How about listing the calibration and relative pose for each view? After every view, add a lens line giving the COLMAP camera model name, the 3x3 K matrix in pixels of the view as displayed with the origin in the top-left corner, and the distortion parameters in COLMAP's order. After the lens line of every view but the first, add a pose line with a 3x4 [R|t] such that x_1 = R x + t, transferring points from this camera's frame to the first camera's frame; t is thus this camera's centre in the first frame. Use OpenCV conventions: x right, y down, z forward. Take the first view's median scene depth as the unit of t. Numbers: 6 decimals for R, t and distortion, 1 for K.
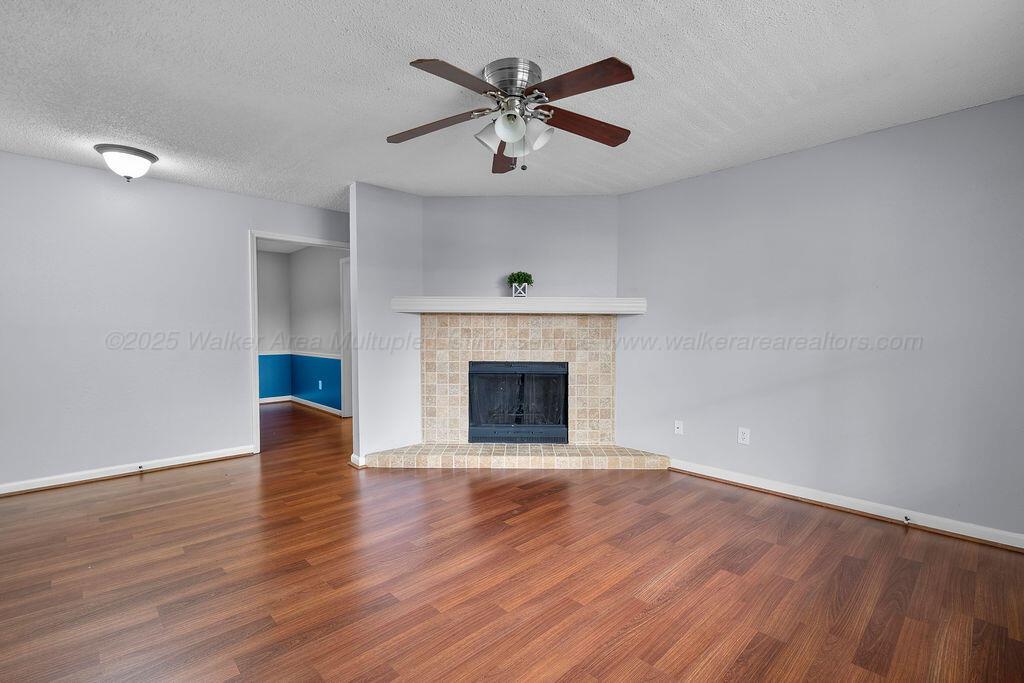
lens RADIAL K [[451.7, 0, 528.0], [0, 451.7, 344.1], [0, 0, 1]] dist [-0.000534, 0.000062]
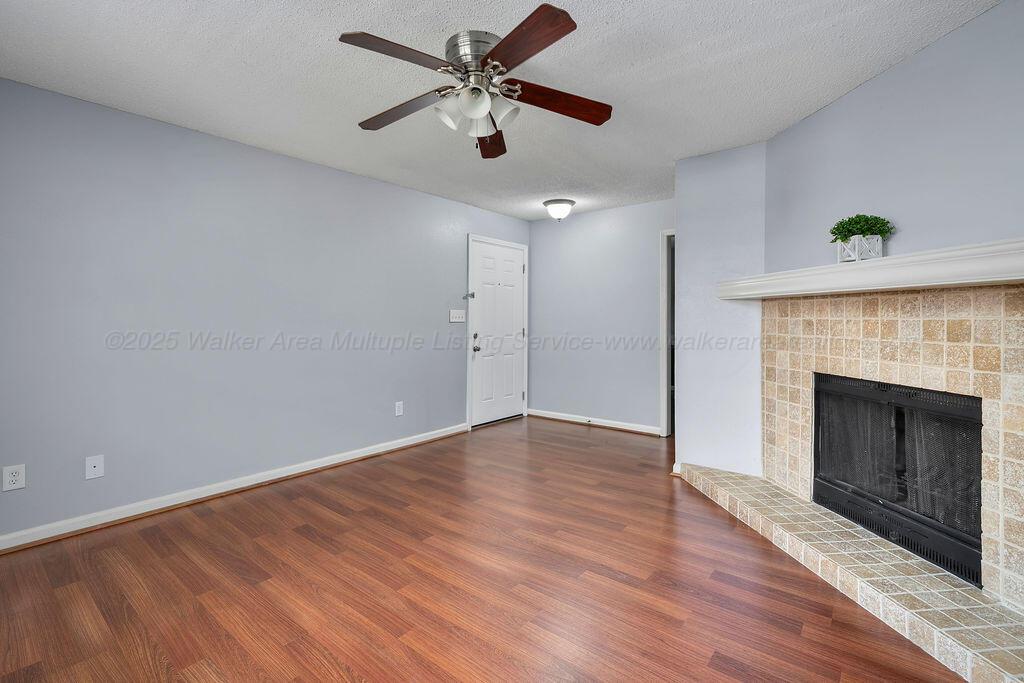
lens RADIAL K [[482.7, 0, 510.8], [0, 482.7, 318.4], [0, 0, 1]] dist [-0.000721, -0.000559]
pose [[0.101994, -0.006071, -0.994767, 0.499874], [-0.030890, 0.999480, -0.009267, -0.017109], [0.994305, 0.031673, 0.101753, 0.511885]]
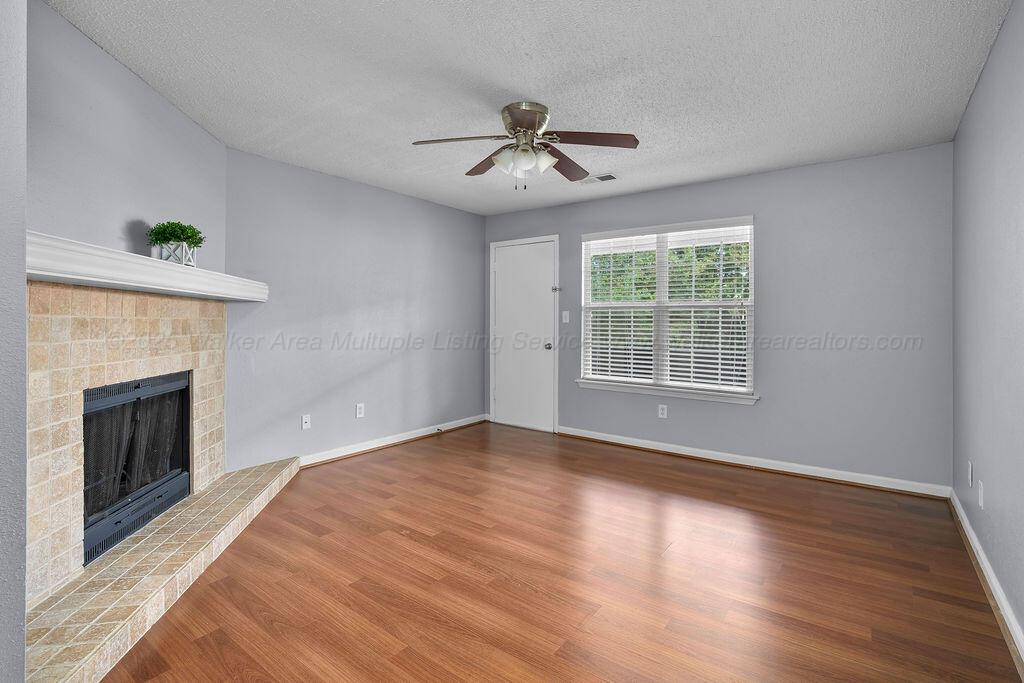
lens RADIAL K [[482.7, 0, 510.8], [0, 482.7, 318.4], [0, 0, 1]] dist [-0.000721, -0.000559]
pose [[-0.139144, 0.001450, 0.990271, -0.677532], [0.025914, 0.999662, 0.002177, -0.024404], [-0.989933, 0.025965, -0.139134, 0.639526]]
